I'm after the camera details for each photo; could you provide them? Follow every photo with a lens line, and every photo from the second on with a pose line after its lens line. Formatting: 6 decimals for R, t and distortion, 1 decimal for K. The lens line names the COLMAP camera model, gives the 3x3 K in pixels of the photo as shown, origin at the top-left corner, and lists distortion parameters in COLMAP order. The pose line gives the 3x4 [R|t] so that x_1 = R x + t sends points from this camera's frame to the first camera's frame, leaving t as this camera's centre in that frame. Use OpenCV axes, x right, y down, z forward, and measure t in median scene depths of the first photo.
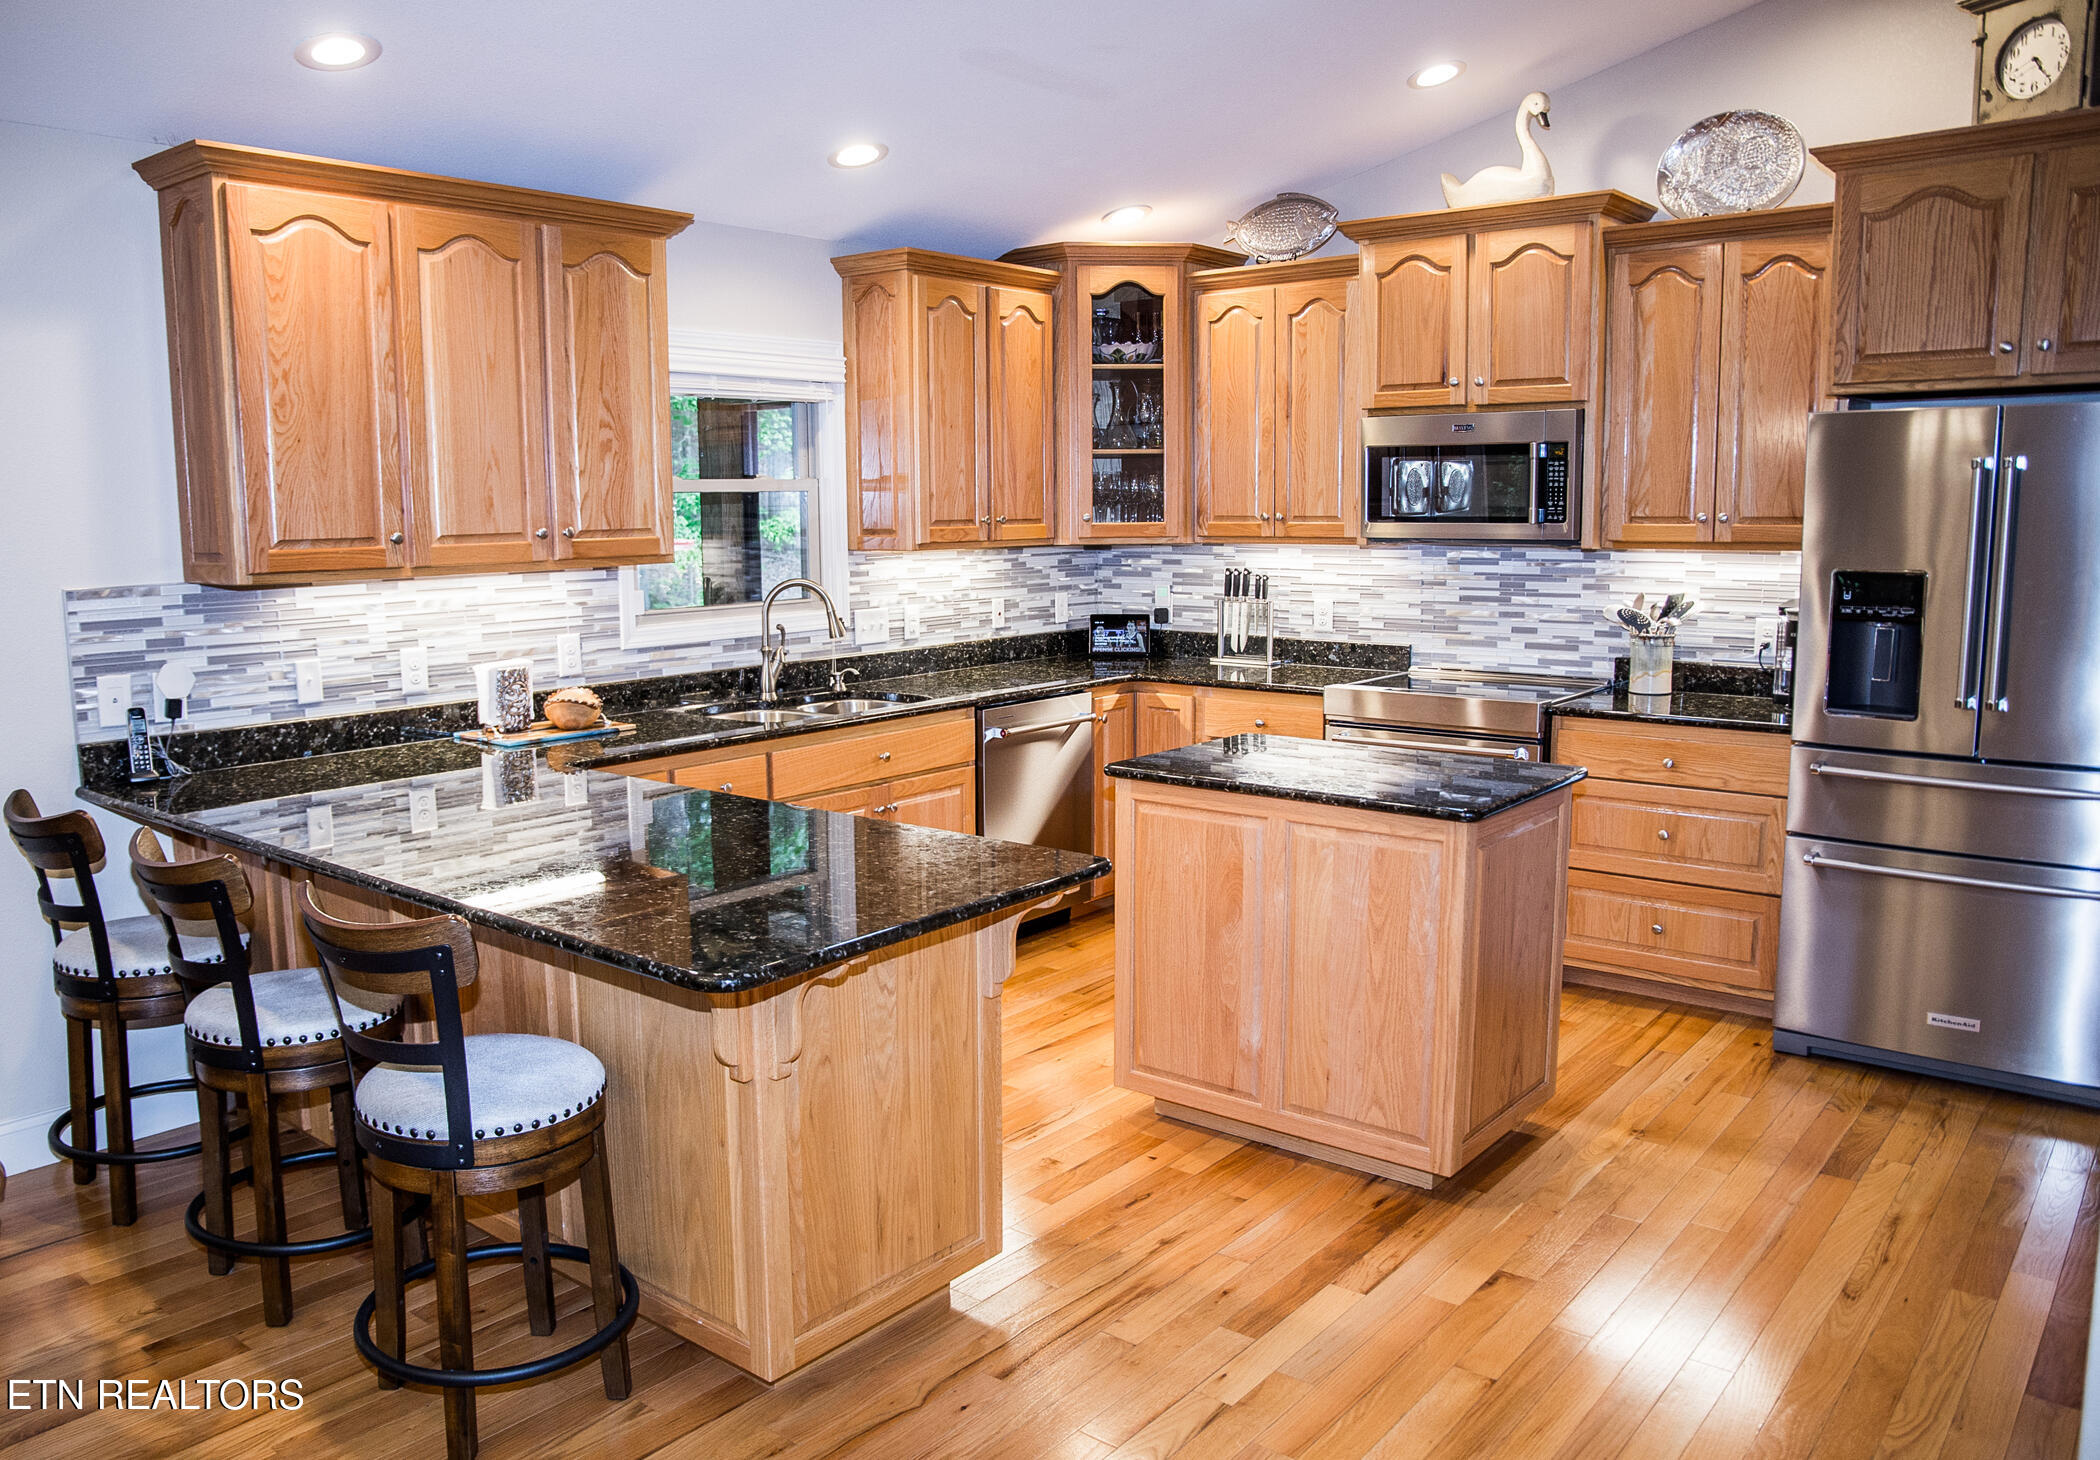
lens RADIAL K [[1576.6, 0, 980.5], [0, 1576.6, 742.0], [0, 0, 1]] dist [-0.137129, 0.102073]
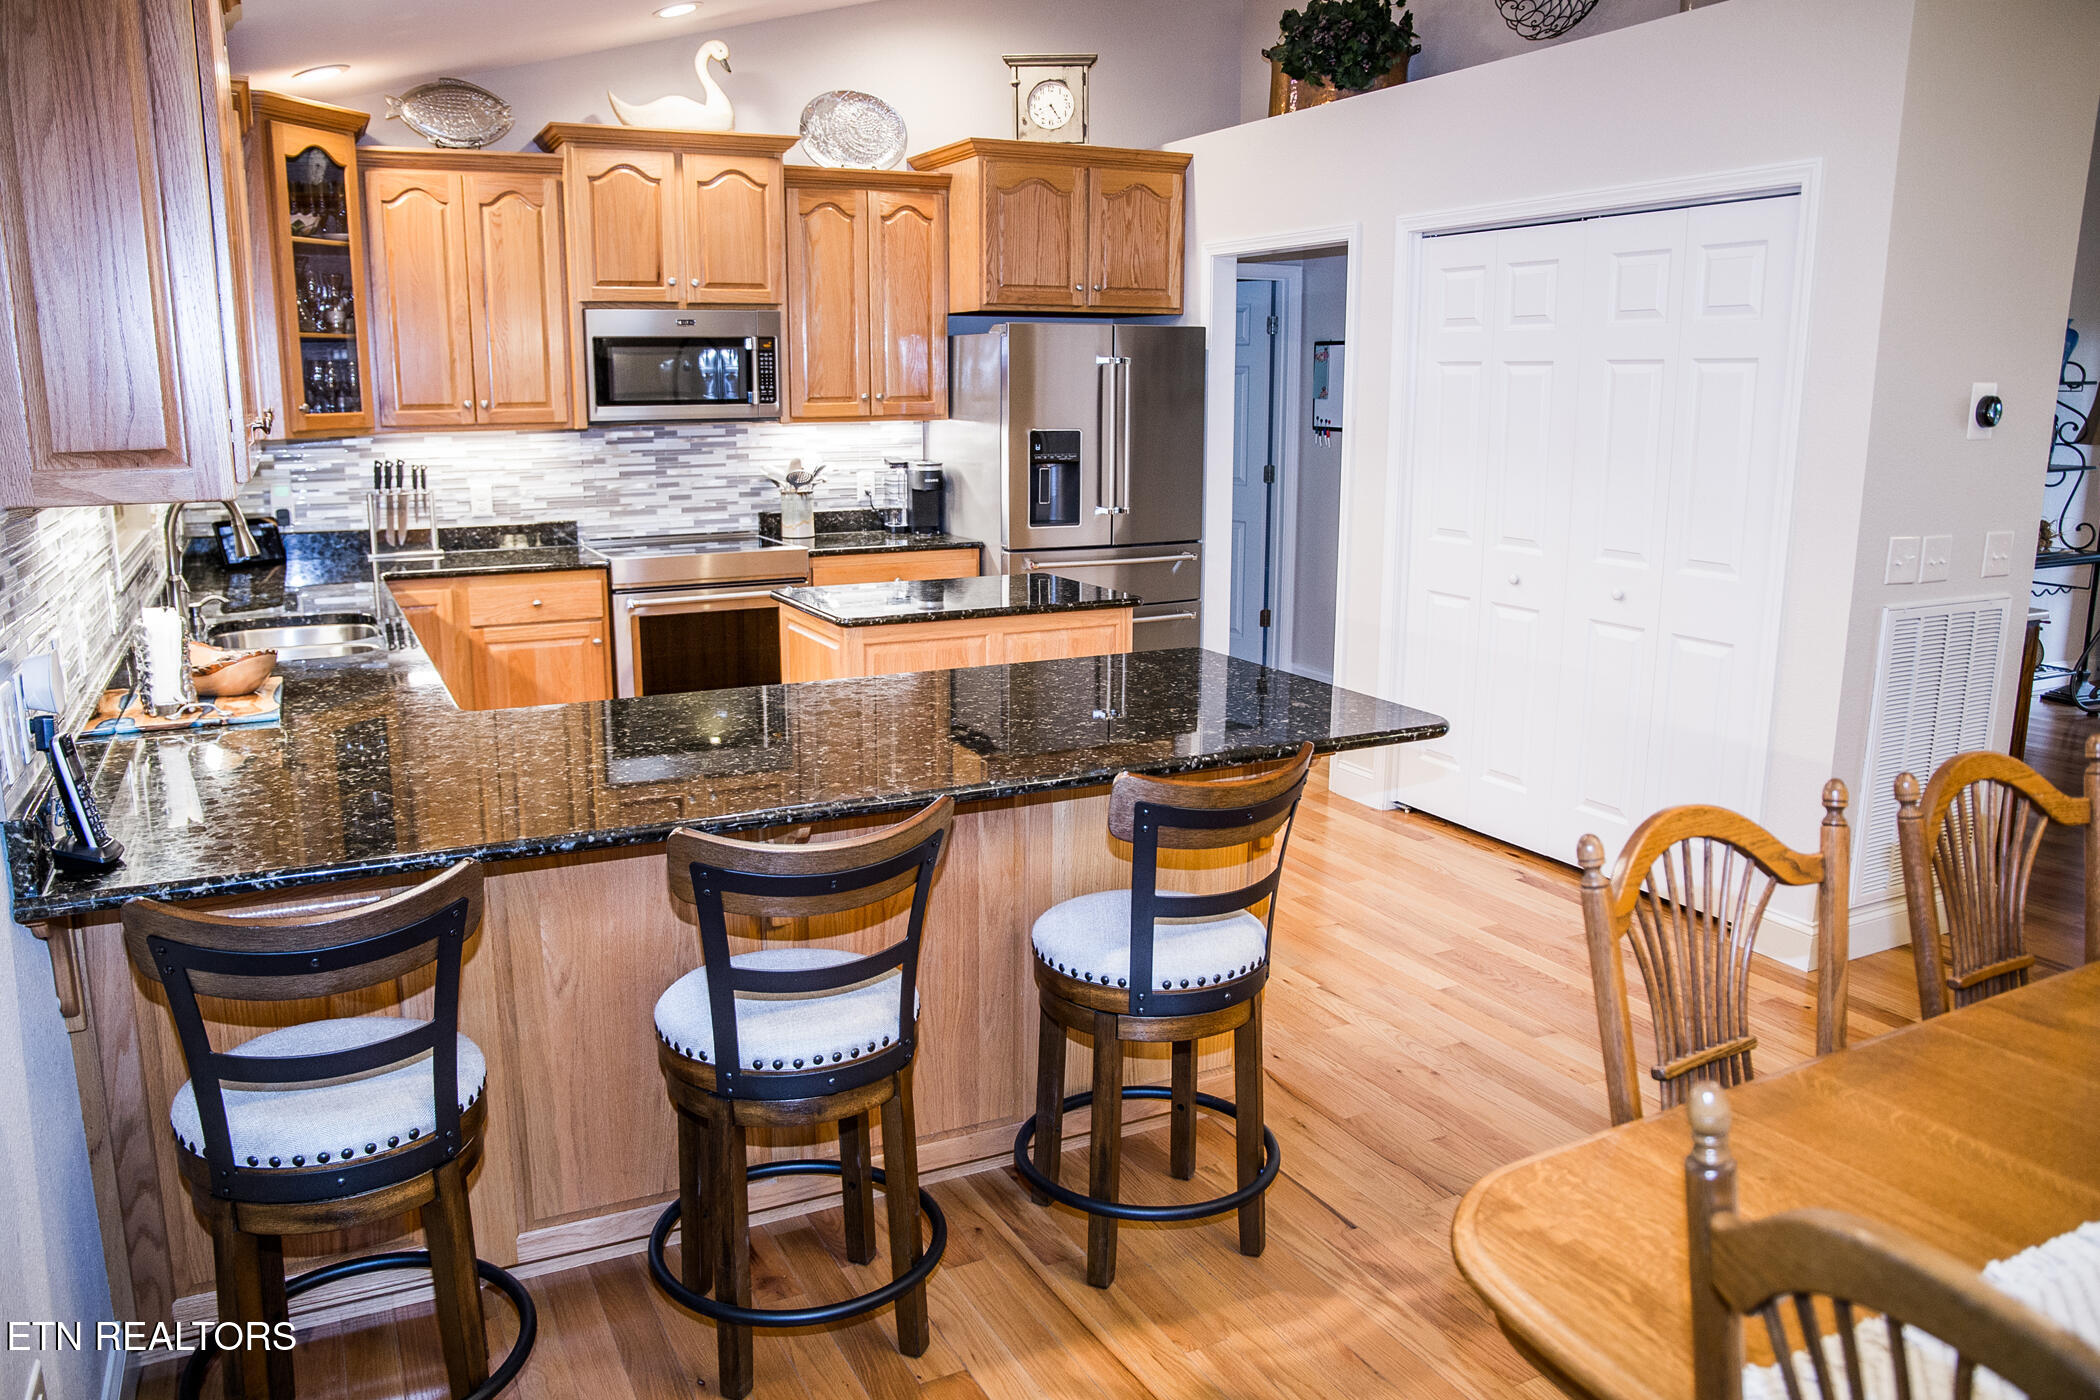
lens RADIAL K [[1519.2, 0, 1032.2], [0, 1519.2, 702.7], [0, 0, 1]] dist [-0.138940, 0.102214]
pose [[0.386806, -0.177461, 0.904925, -0.656461], [0.133258, 0.981765, 0.135570, -0.041934], [-0.912482, 0.068149, 0.403400, 0.338172]]
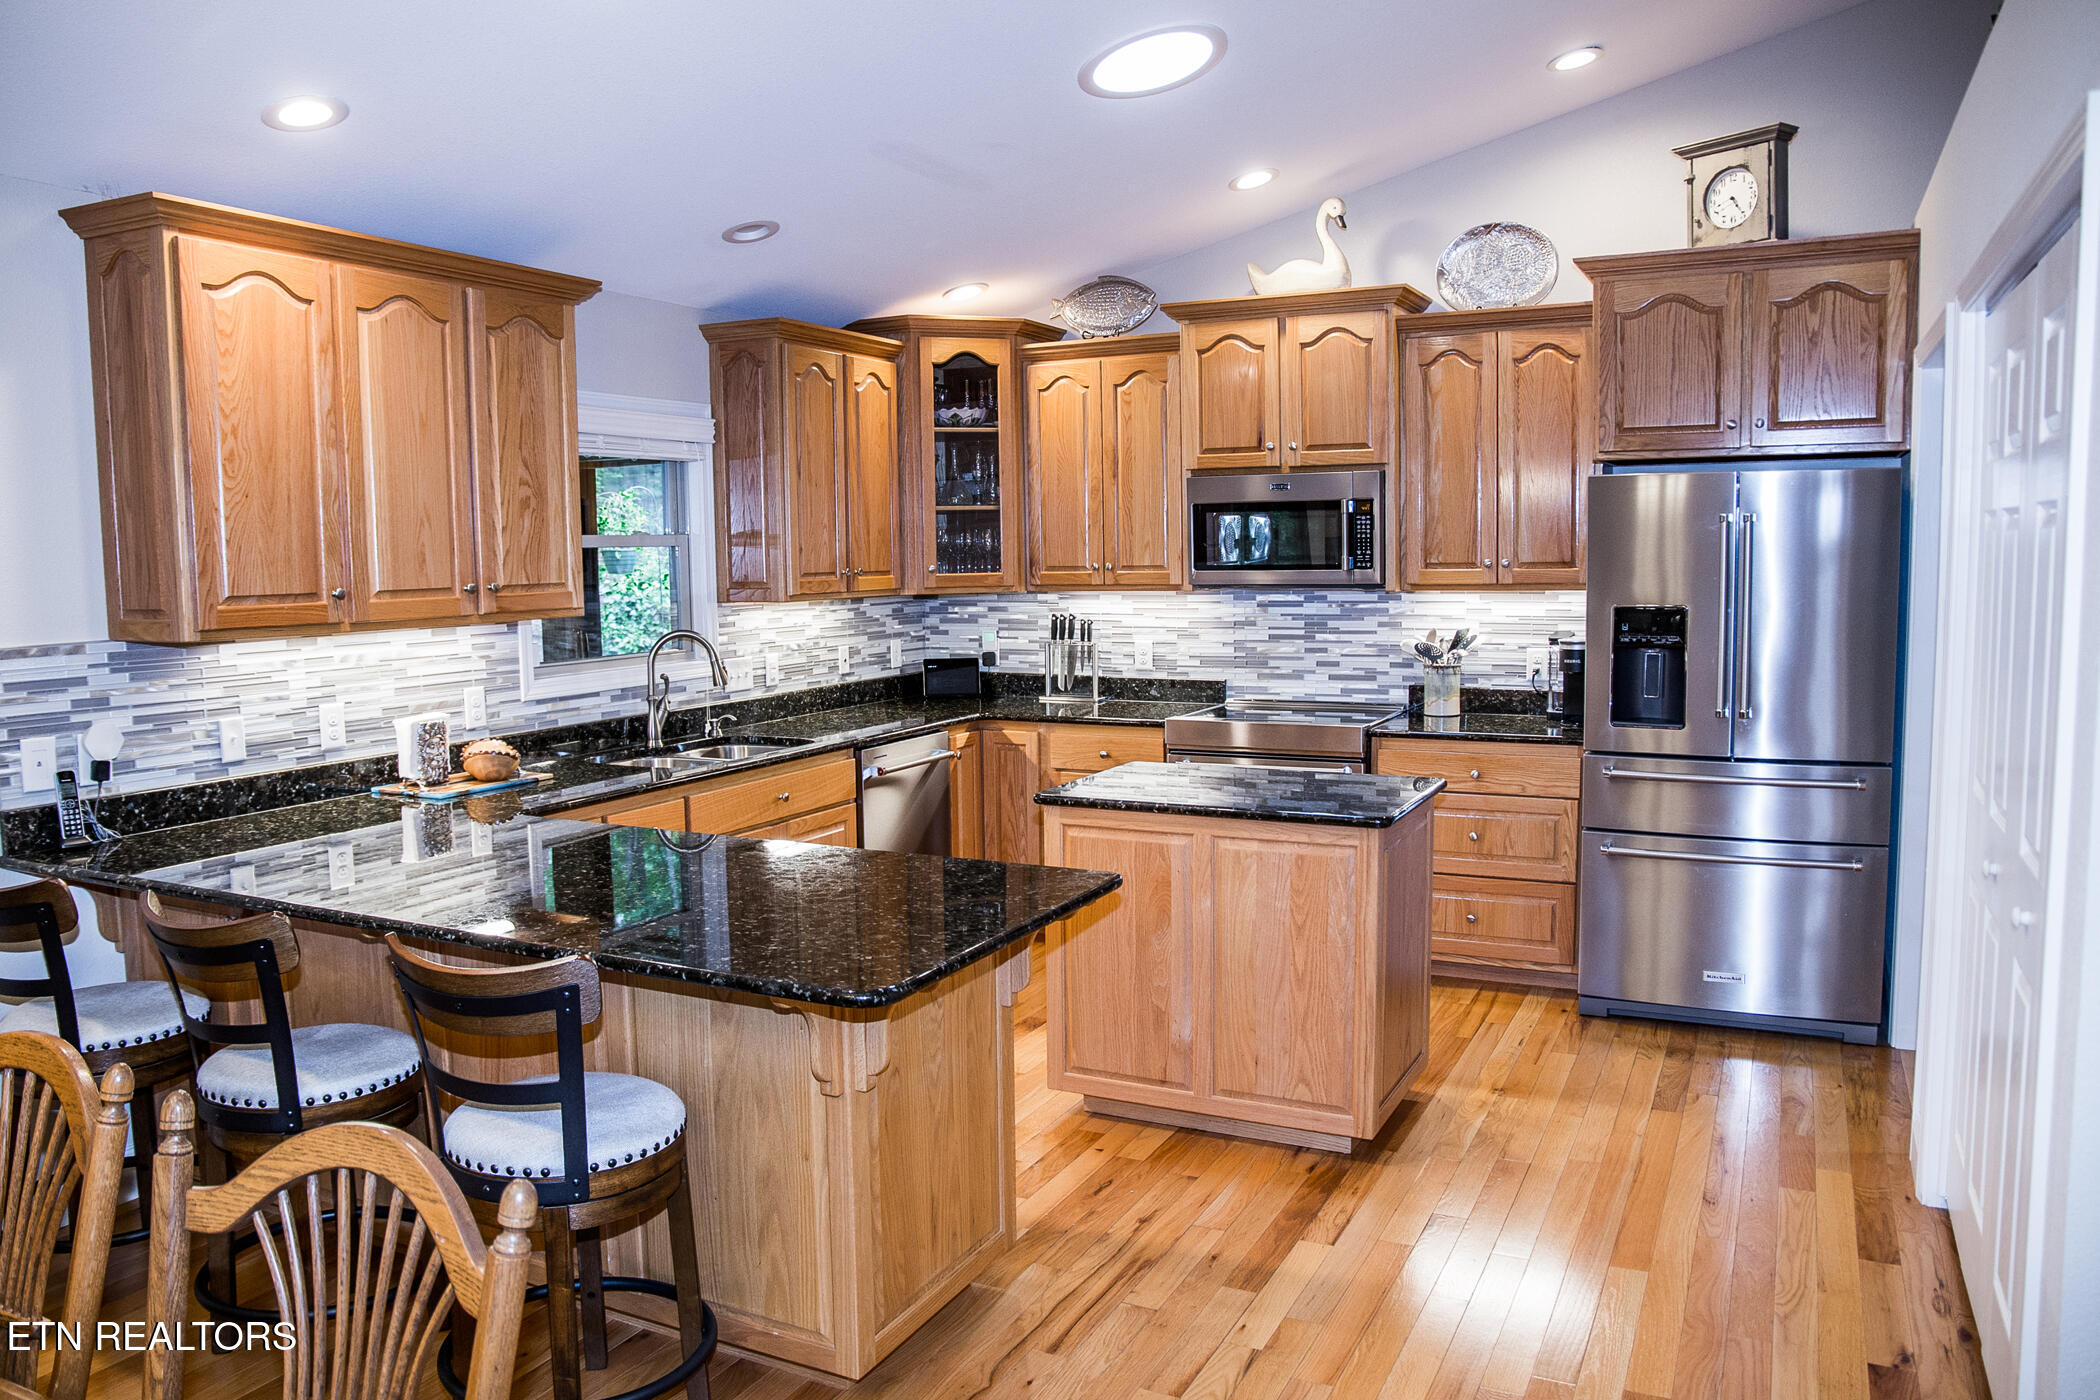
lens RADIAL K [[1519.2, 0, 1032.2], [0, 1519.2, 702.7], [0, 0, 1]] dist [-0.138940, 0.102214]
pose [[0.972351, -0.026182, 0.232051, -0.126914], [0.038515, 0.998067, -0.048778, 0.002035], [-0.230326, 0.056367, 0.971480, -0.023026]]
